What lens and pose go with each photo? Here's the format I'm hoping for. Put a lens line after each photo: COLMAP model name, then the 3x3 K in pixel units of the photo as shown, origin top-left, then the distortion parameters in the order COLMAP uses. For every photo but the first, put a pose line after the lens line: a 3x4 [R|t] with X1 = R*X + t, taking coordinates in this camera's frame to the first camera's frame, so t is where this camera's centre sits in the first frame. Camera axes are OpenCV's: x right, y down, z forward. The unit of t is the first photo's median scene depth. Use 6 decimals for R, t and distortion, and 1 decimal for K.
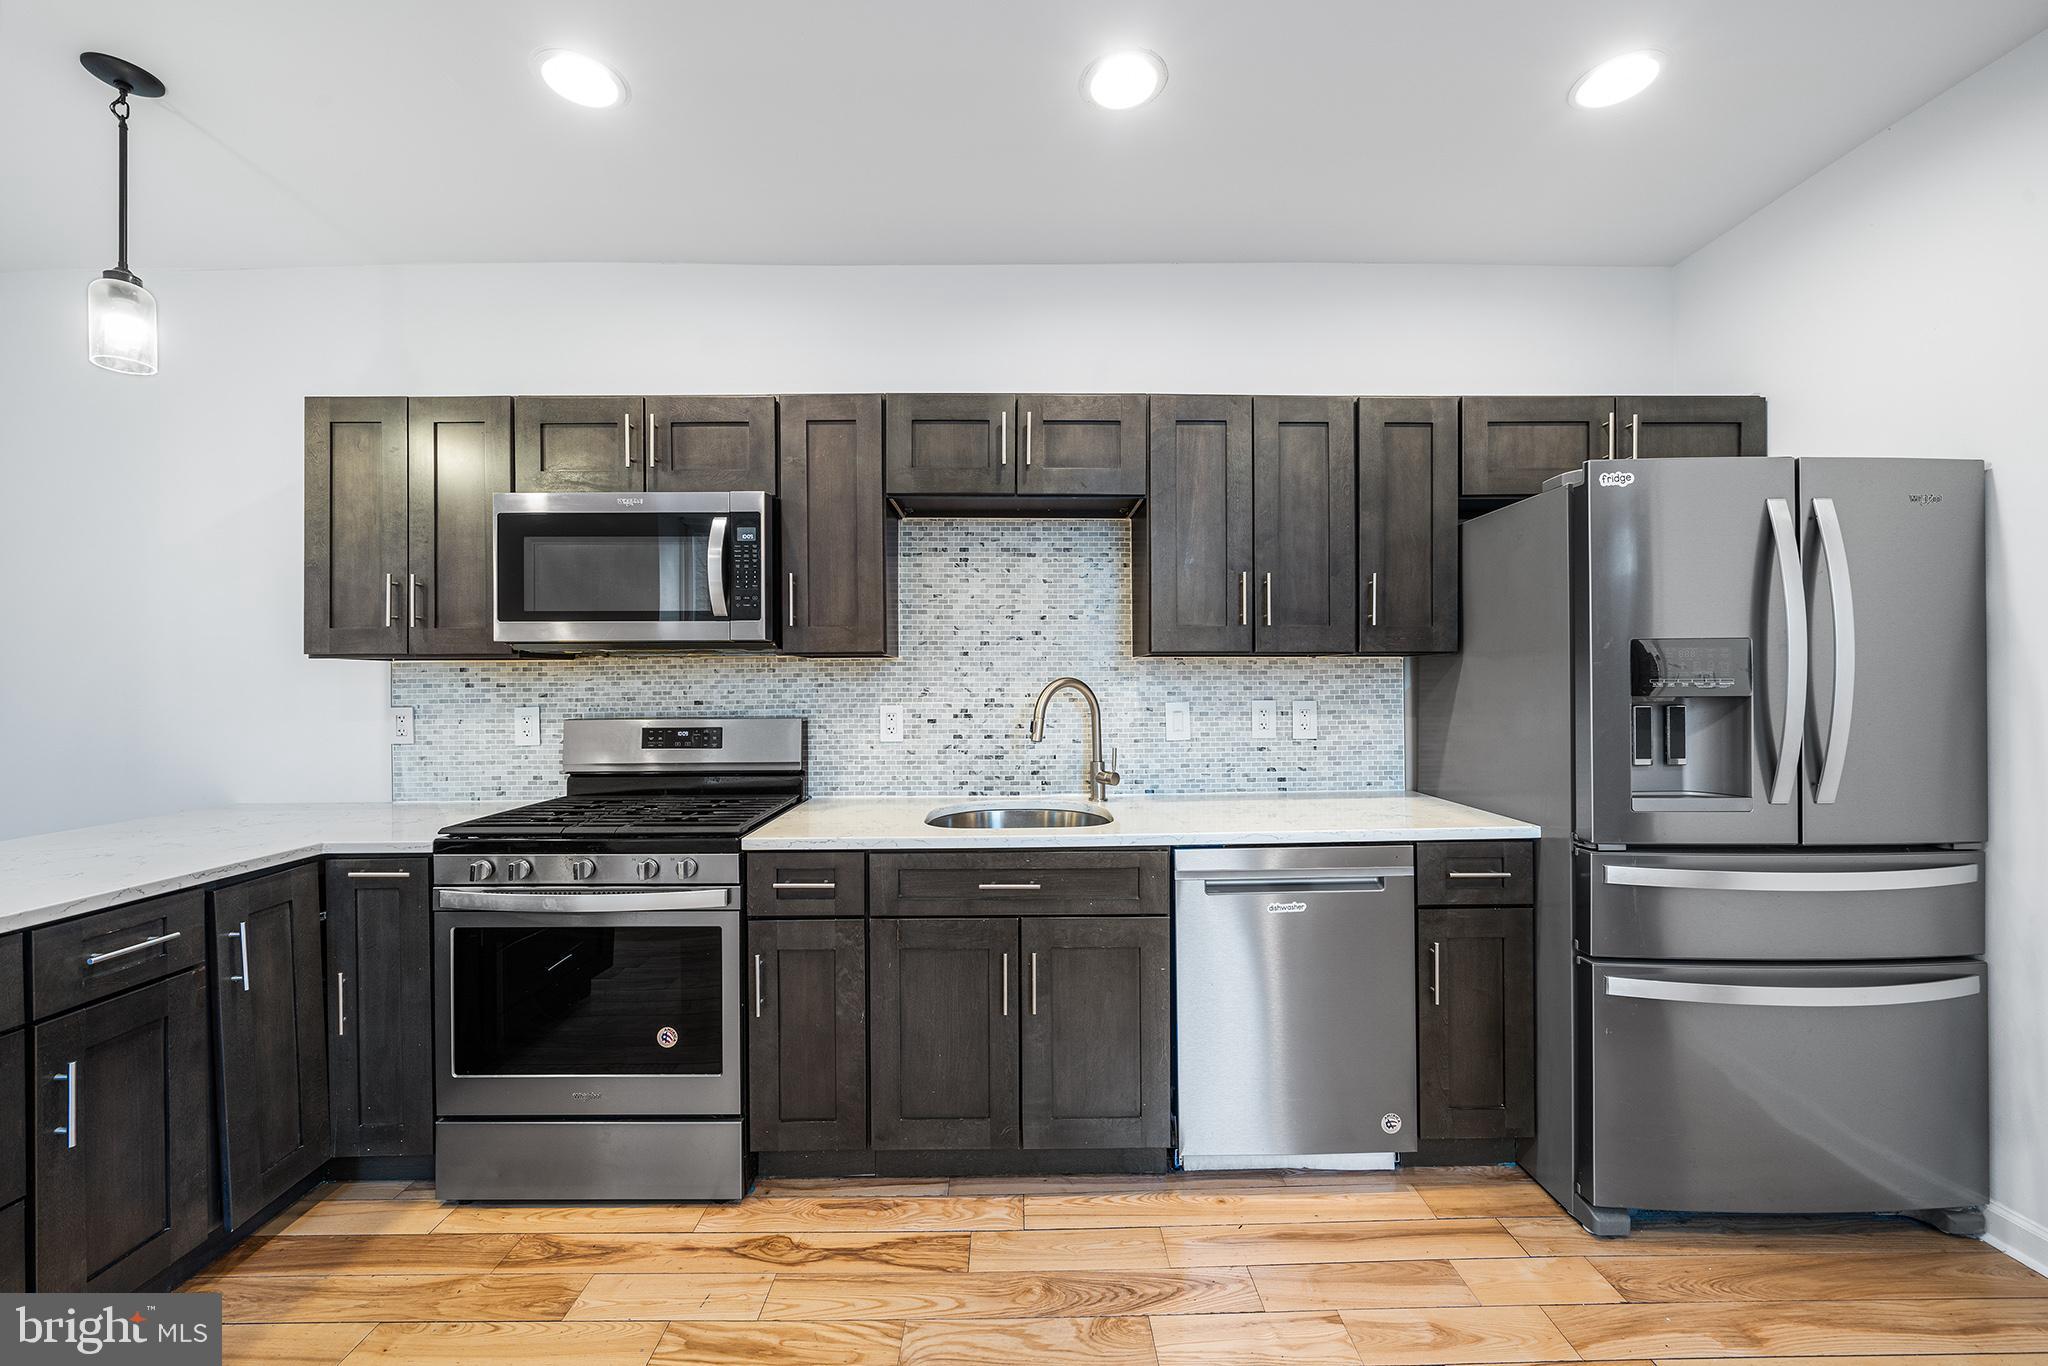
lens RADIAL K [[783.9, 0, 1021.9], [0, 783.9, 679.9], [0, 0, 1]] dist [-0.000971, 0.000069]
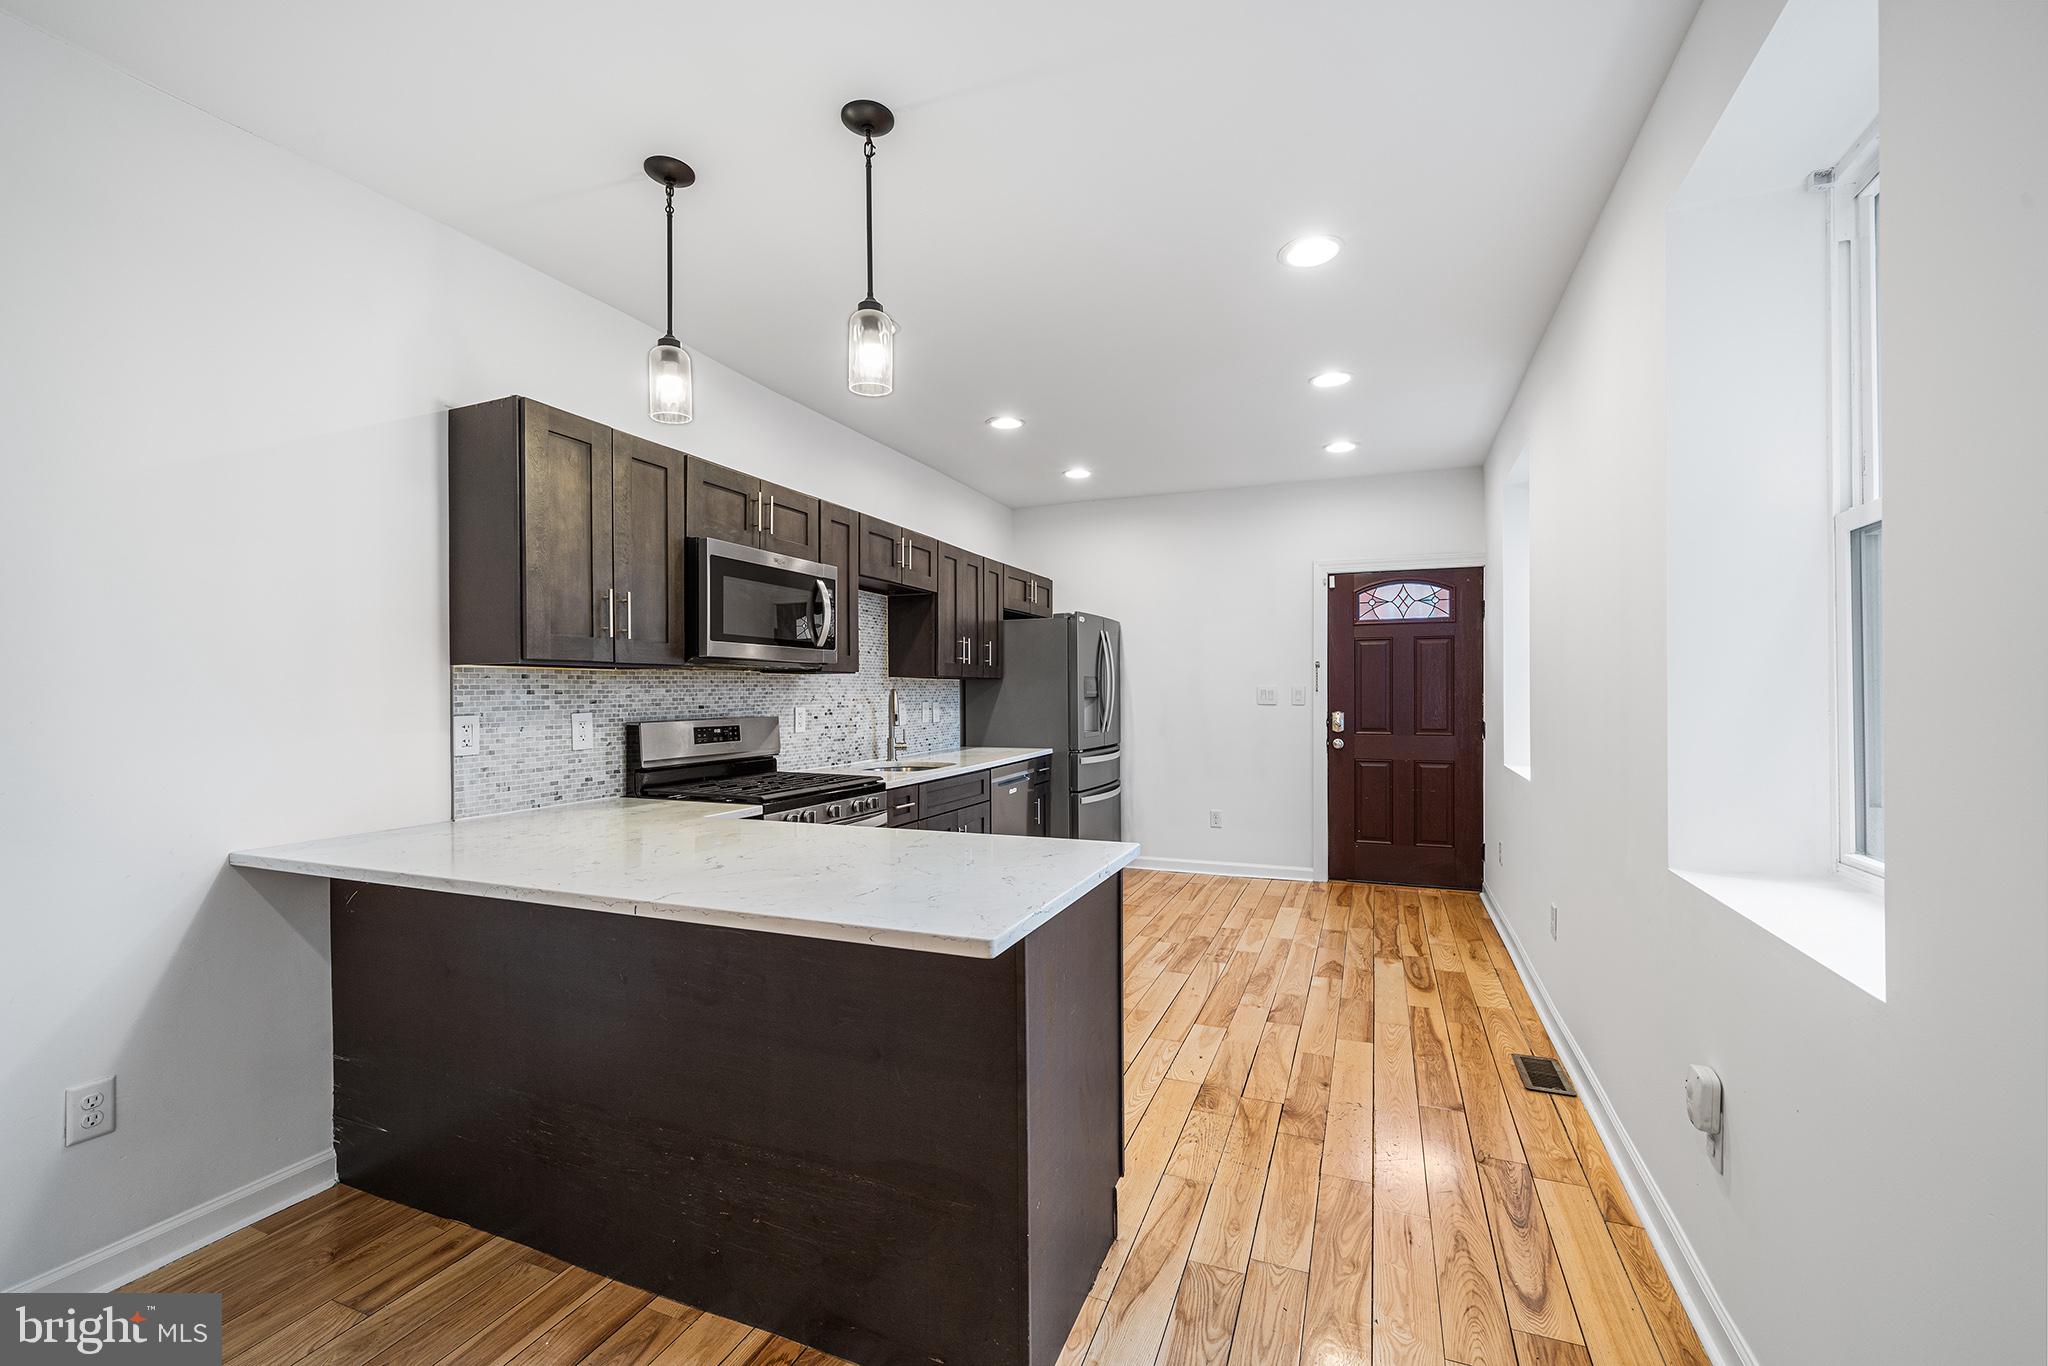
lens RADIAL K [[849.6, 0, 1023.1], [0, 849.6, 687.7], [0, 0, 1]] dist [-0.001000, 0.000033]
pose [[0.391681, 0.008597, 0.920061, -1.641868], [0.001673, 0.999948, -0.010055, 0.014671], [-0.920100, 0.005478, 0.391646, 0.006410]]
